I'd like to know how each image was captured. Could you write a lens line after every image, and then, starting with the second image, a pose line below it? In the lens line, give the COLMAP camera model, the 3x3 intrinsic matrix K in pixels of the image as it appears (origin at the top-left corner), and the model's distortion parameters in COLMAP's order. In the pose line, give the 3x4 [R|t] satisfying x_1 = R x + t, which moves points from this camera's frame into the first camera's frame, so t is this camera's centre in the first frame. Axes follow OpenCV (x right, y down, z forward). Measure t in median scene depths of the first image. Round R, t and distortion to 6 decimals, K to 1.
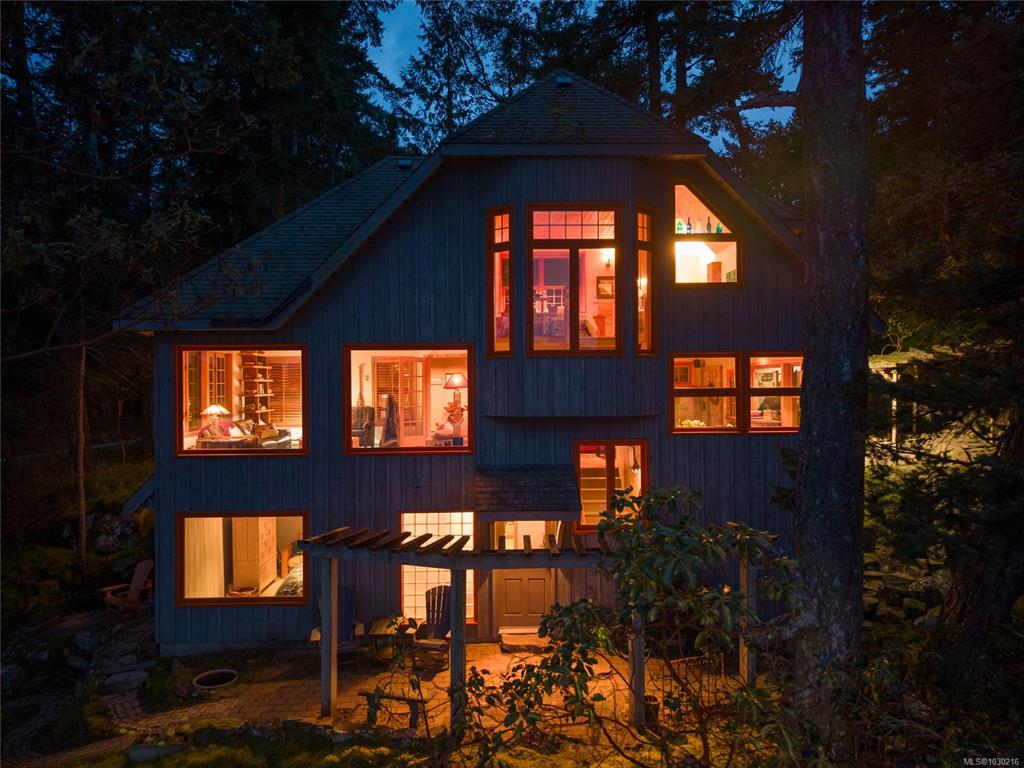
lens RADIAL K [[688.5, 0, 512.0], [0, 688.5, 383.2], [0, 0, 1]] dist [-0.000338, -0.000884]
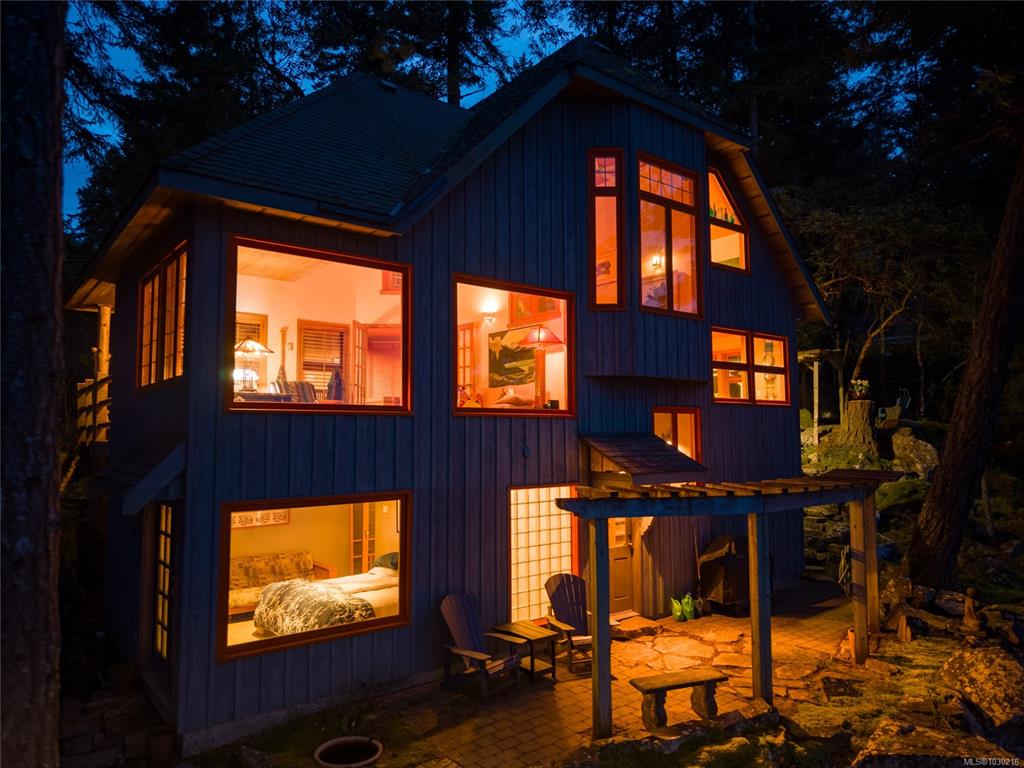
lens RADIAL K [[688.5, 0, 503.2], [0, 688.5, 389.0], [0, 0, 1]] dist [-0.000338, -0.000884]
pose [[0.801485, 0.045873, 0.596253, -0.647281], [-0.000134, 0.997067, -0.076530, 0.132452], [-0.598015, 0.061258, 0.799140, 0.355170]]
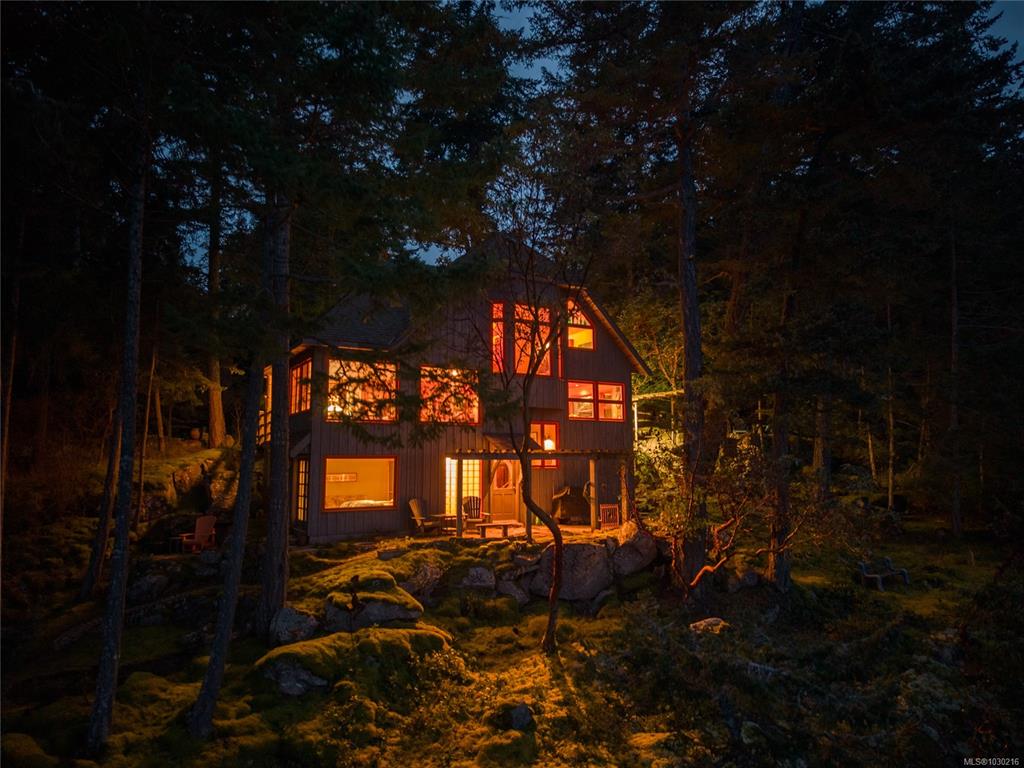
lens RADIAL K [[688.5, 0, 519.2], [0, 688.5, 384.8], [0, 0, 1]] dist [-0.000338, -0.000884]
pose [[0.869773, 0.061809, 0.489565, -0.891470], [0.000597, 0.991992, -0.126303, 0.227853], [-0.493451, 0.110147, 0.862771, -0.686001]]
